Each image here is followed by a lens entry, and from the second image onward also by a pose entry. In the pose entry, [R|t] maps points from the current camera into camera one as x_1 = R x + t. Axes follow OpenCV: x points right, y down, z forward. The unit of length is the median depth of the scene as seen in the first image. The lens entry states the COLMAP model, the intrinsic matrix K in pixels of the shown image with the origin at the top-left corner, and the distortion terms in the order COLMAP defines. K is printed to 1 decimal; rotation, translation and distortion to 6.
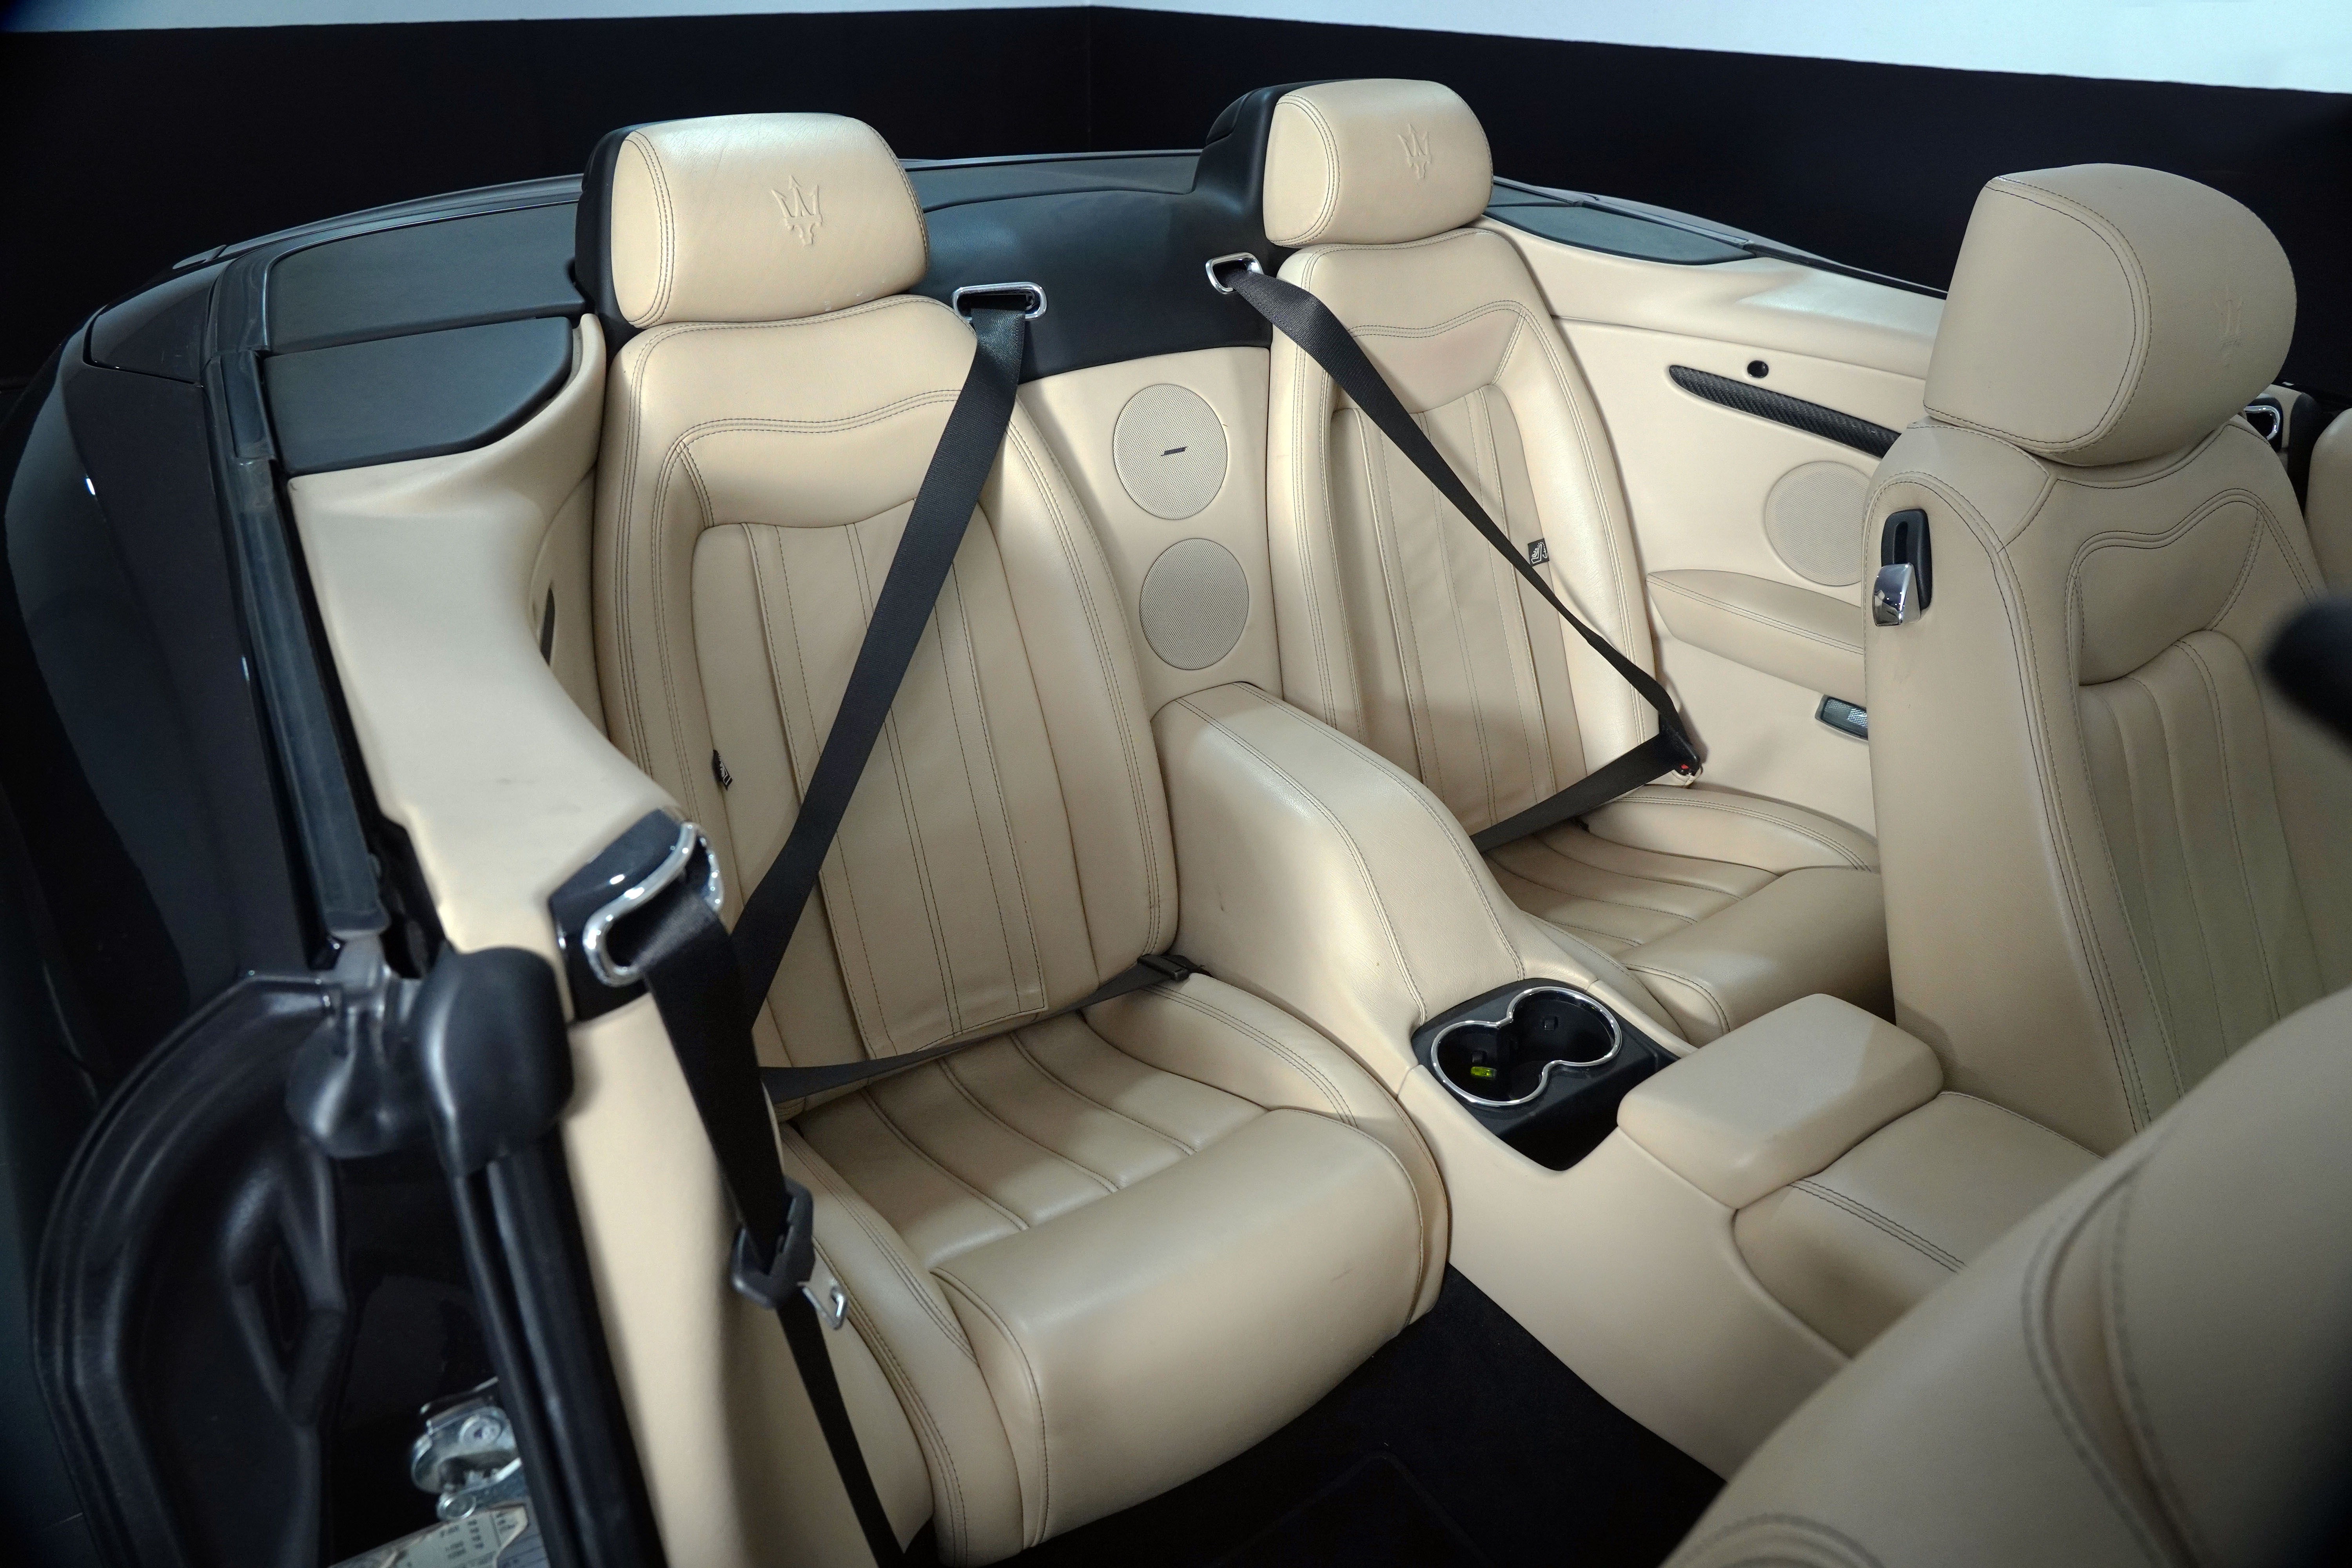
lens RADIAL K [[1639.8, 0, 1178.3], [0, 1639.8, 781.5], [0, 0, 1]] dist [-0.008921, 0.001426]
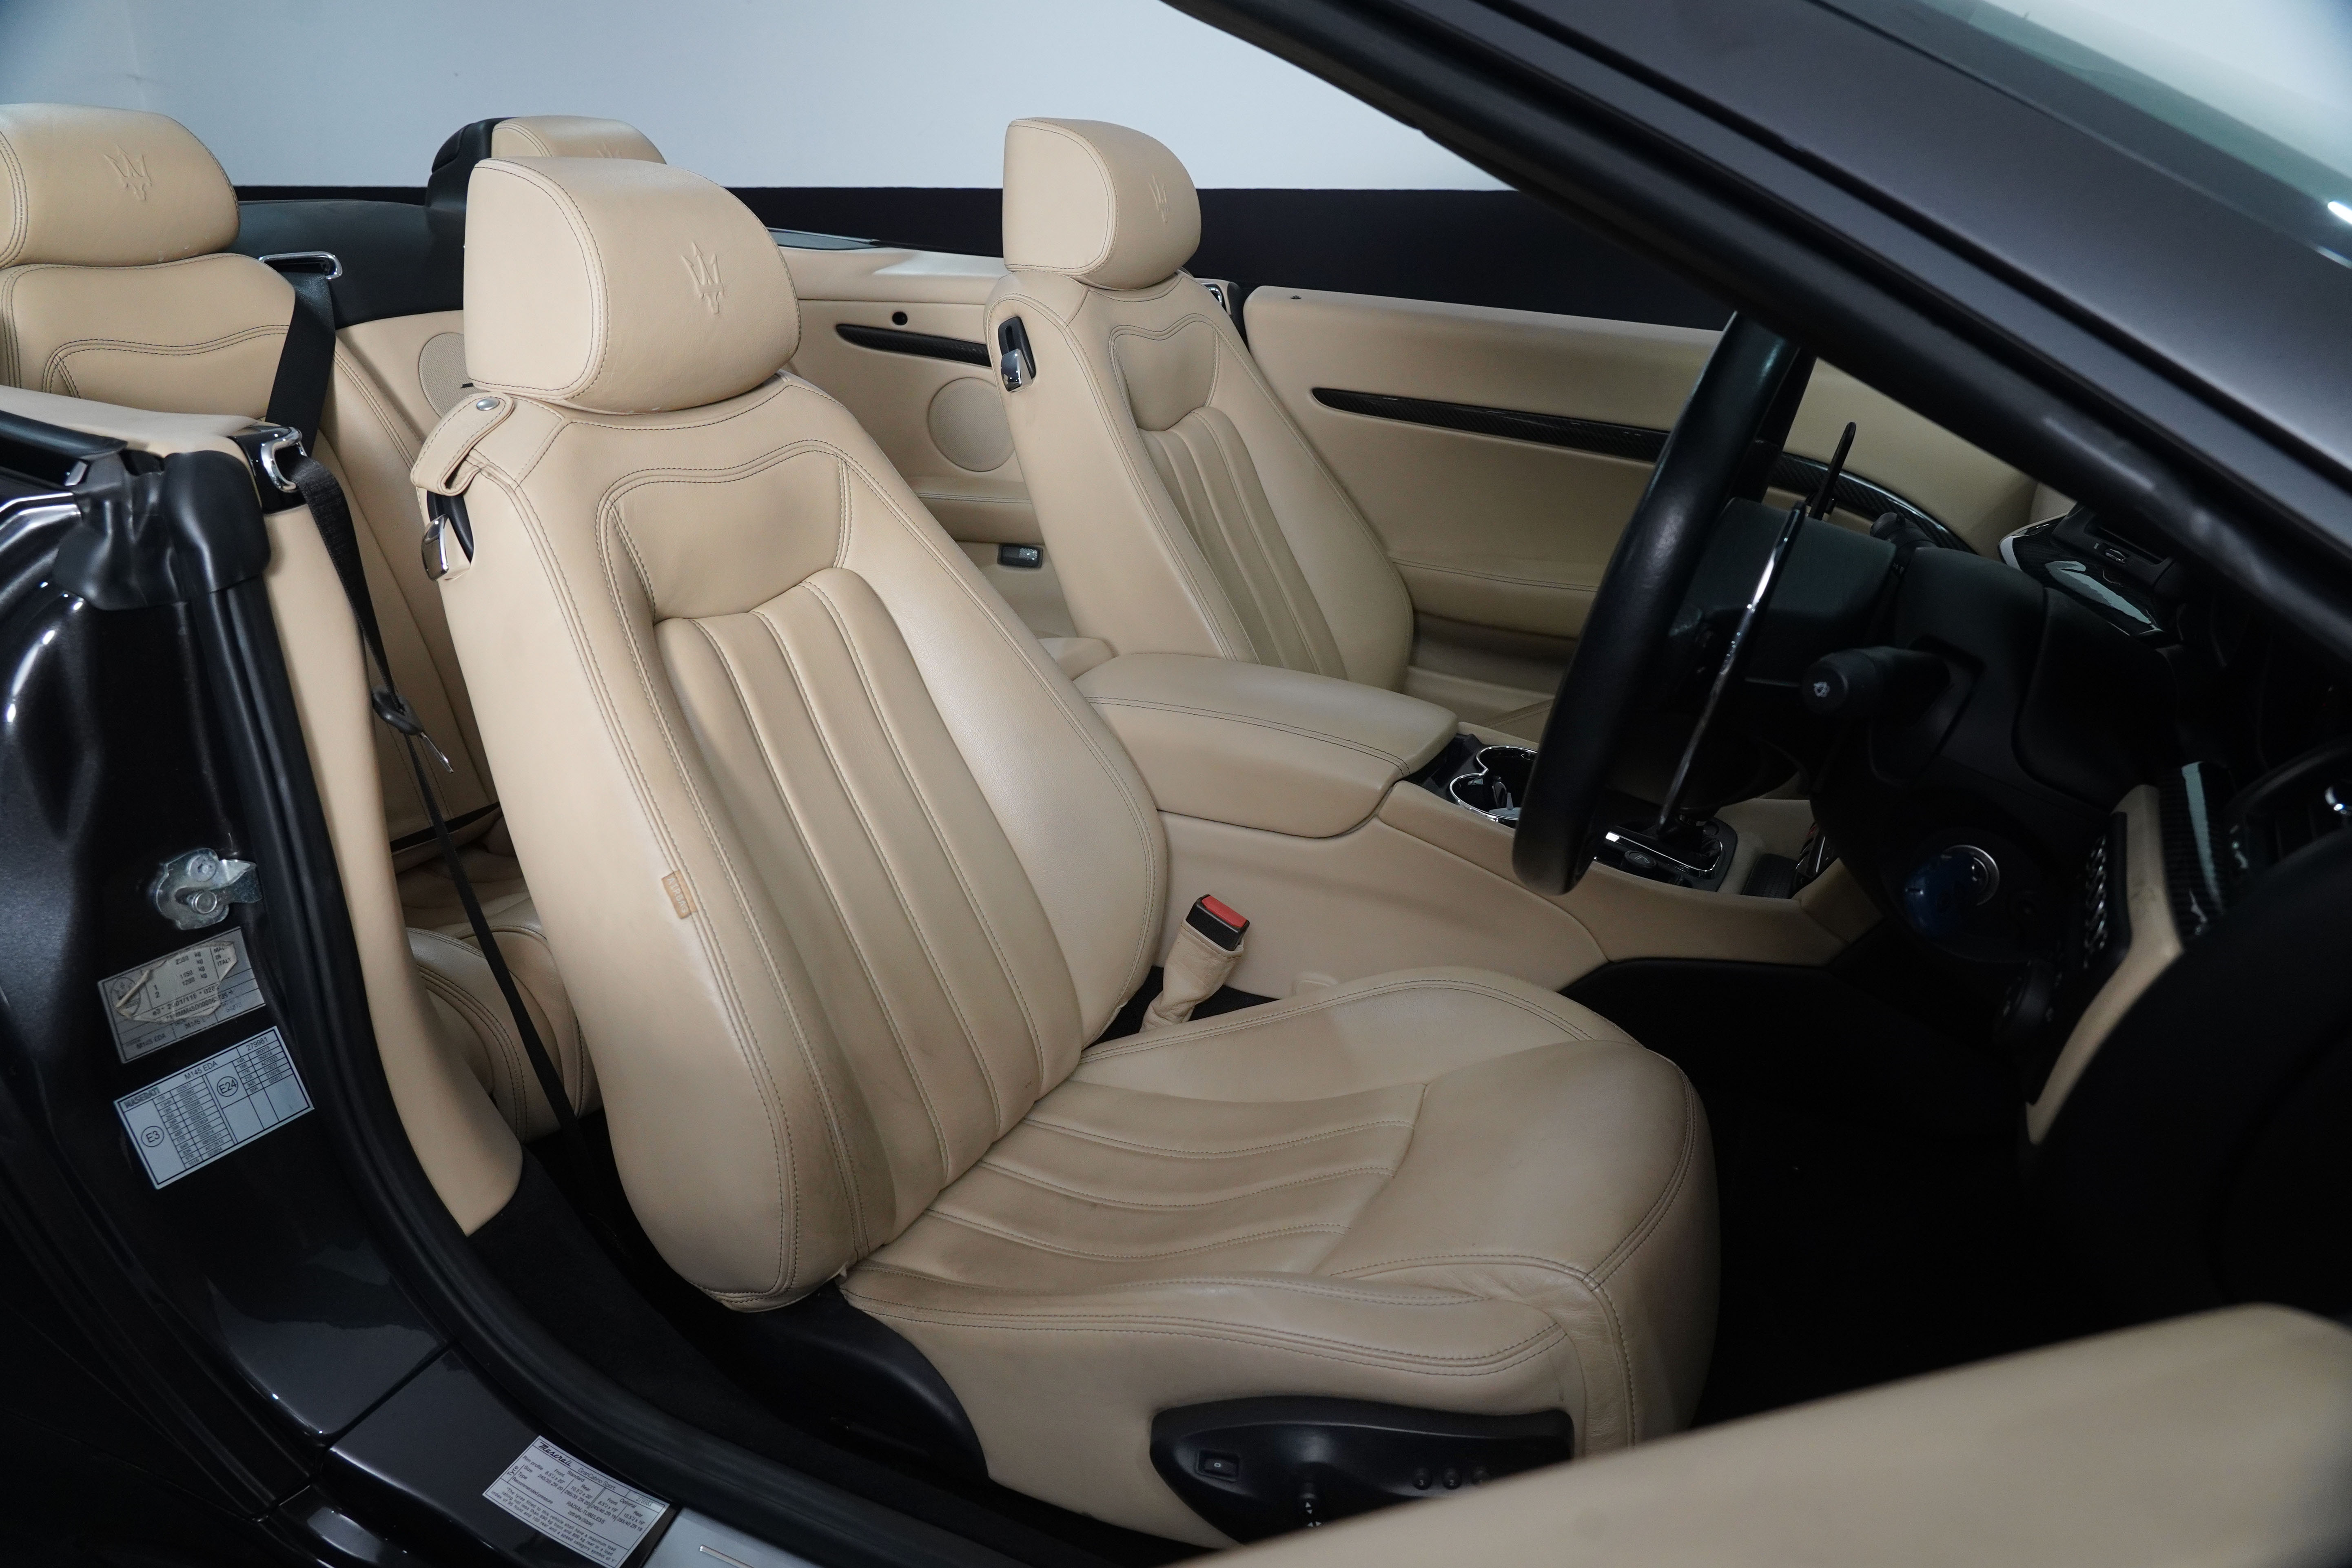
lens RADIAL K [[1639.6, 0, 1171.9], [0, 1639.6, 785.7], [0, 0, 1]] dist [-0.008921, 0.001426]
pose [[0.874590, -0.183427, 0.448828, -0.206748], [0.231027, 0.971495, -0.053151, 0.390175], [-0.426285, 0.150177, 0.892036, -0.403933]]
